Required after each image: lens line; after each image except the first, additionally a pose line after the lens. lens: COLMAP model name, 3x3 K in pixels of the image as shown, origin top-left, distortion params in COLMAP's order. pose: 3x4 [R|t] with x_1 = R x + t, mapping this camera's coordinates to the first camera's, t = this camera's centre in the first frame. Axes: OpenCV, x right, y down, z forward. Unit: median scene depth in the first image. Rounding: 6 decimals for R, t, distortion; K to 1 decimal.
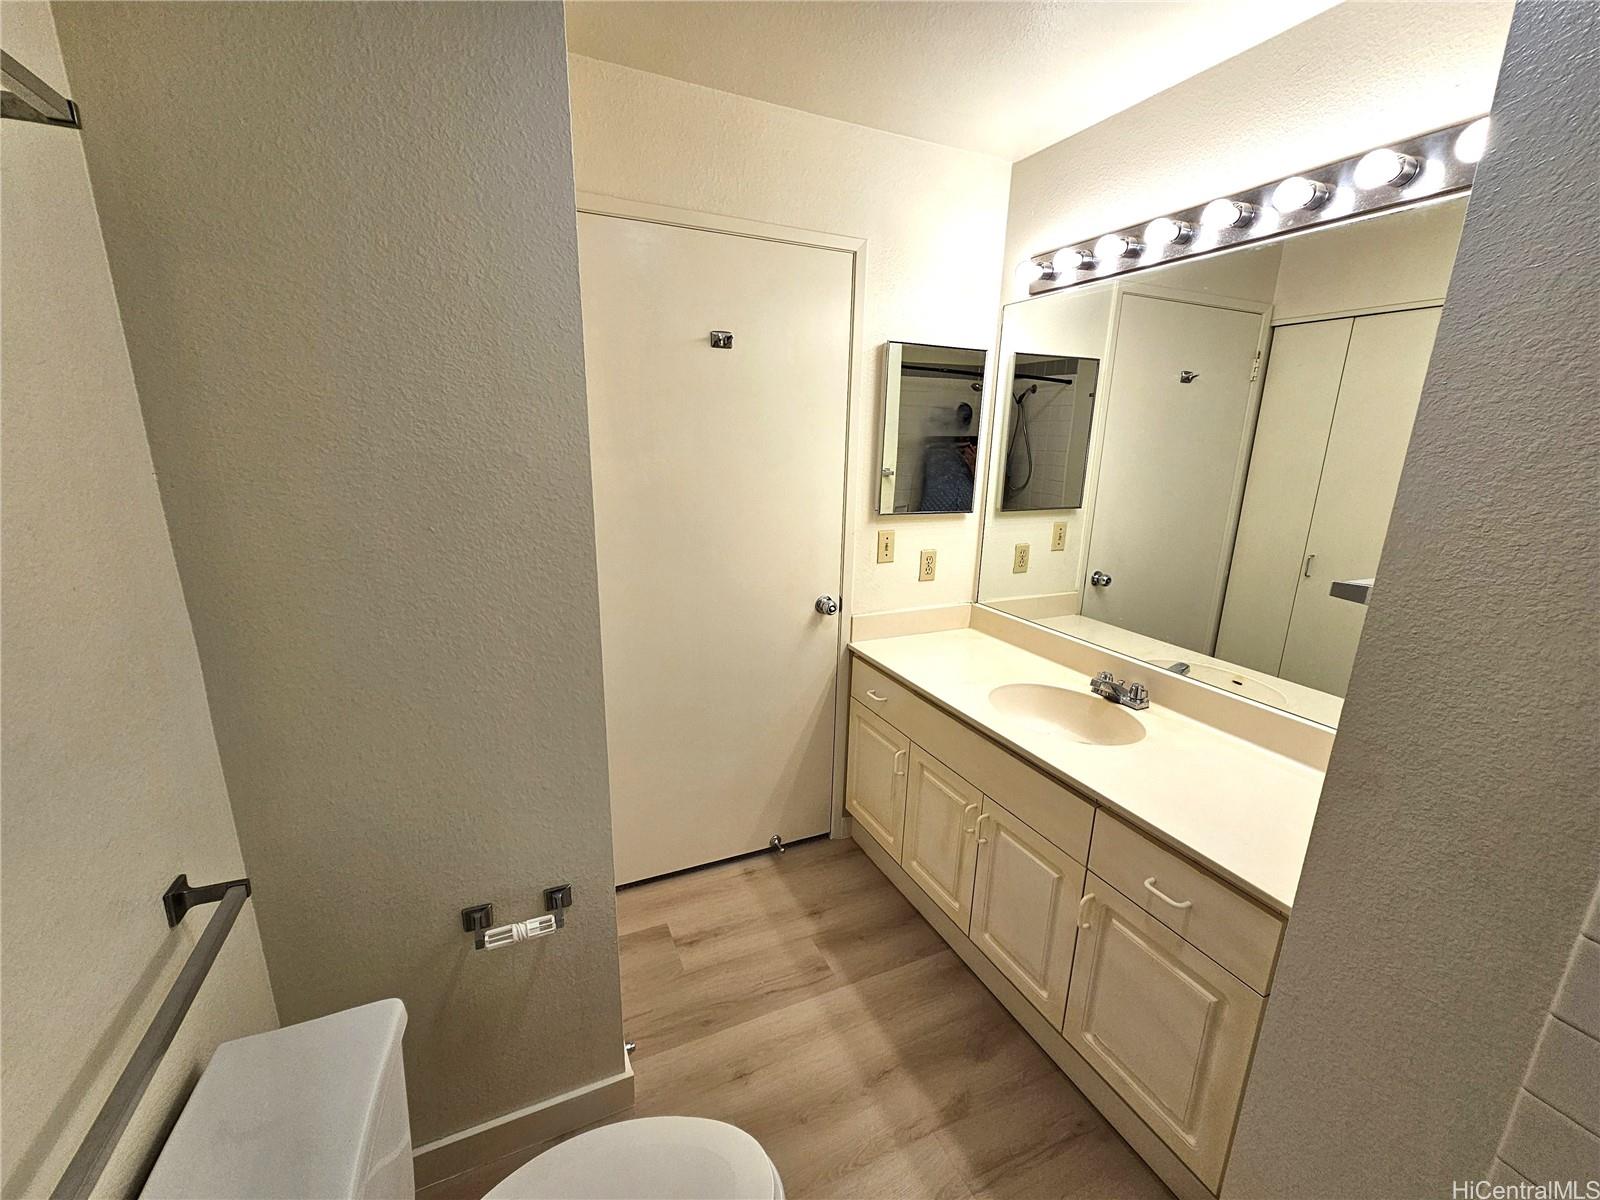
lens RADIAL K [[658.4, 0, 795.6], [0, 658.4, 612.7], [0, 0, 1]] dist [0.000068, -0.000060]
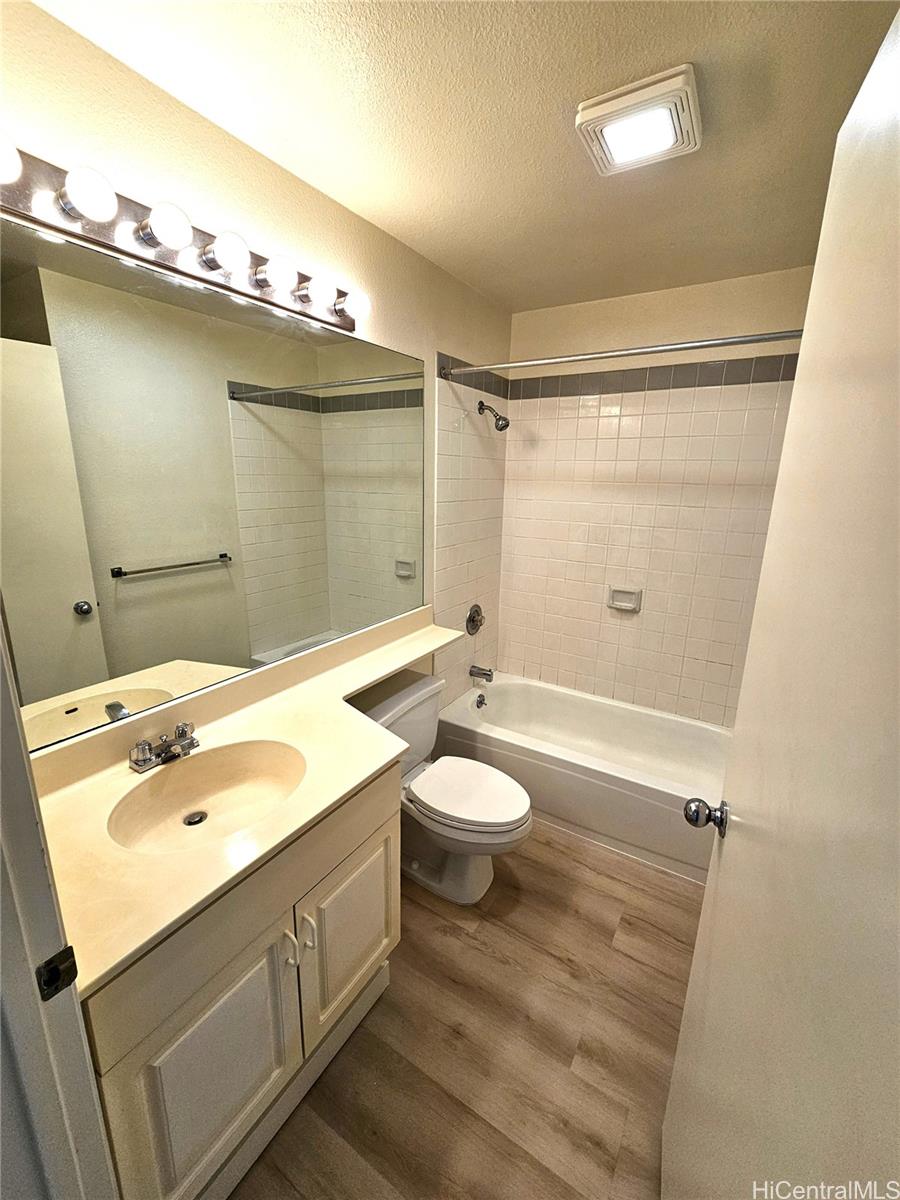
lens RADIAL K [[493.0, 0, 446.4], [0, 493.0, 596.6], [0, 0, 1]] dist [-0.000429, -0.000158]
pose [[-0.542474, -0.223028, 0.809926, -0.205160], [0.186566, 0.908054, 0.375008, -0.240639], [-0.819094, 0.354537, -0.450986, 0.890658]]
